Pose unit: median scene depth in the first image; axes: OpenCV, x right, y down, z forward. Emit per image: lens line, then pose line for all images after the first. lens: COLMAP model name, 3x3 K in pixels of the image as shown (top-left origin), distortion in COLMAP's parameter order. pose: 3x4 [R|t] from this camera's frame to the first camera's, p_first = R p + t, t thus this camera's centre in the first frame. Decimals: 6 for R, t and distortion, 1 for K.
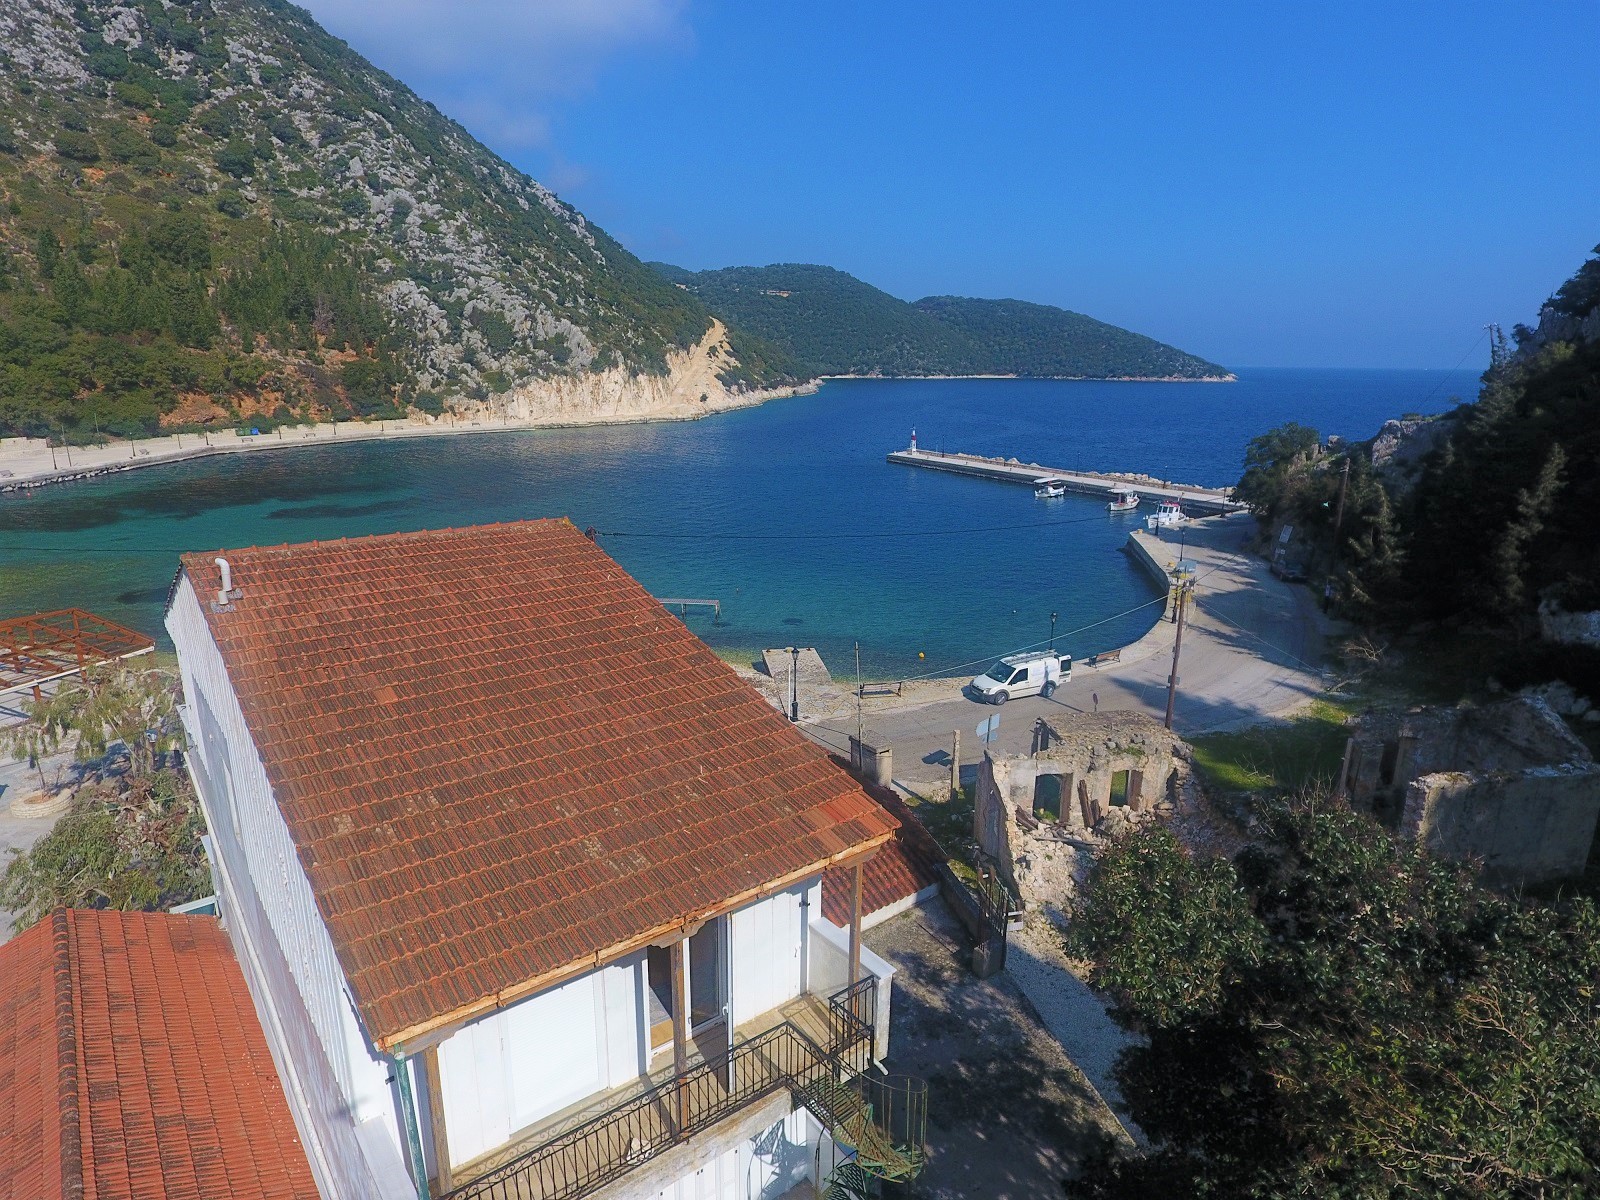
lens RADIAL K [[936.1, 0, 798.8], [0, 936.1, 616.5], [0, 0, 1]] dist [0.004794, -0.004504]
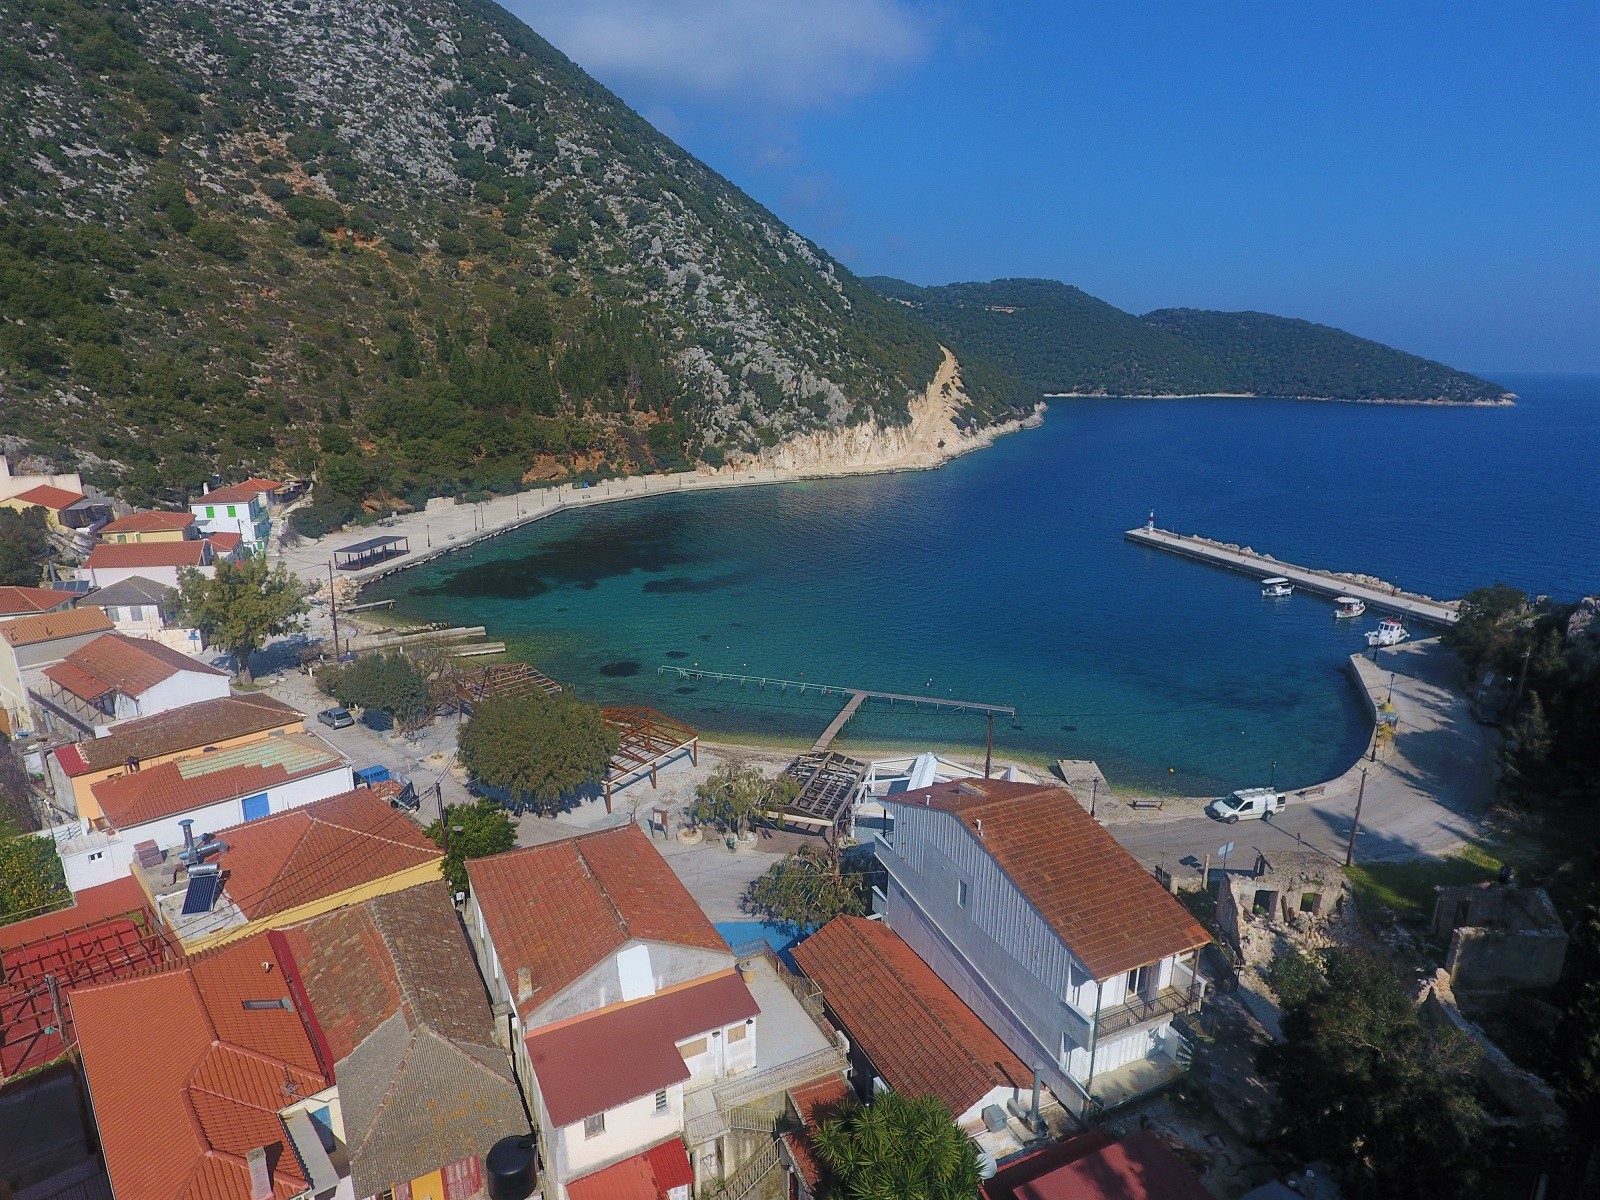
lens RADIAL K [[936.1, 0, 798.8], [0, 936.1, 616.5], [0, 0, 1]] dist [0.004794, -0.004504]
pose [[0.976169, 0.059847, -0.208598, -0.032804], [-0.060226, 0.998174, 0.004539, -0.039357], [0.208489, 0.008132, 0.977991, -0.119764]]
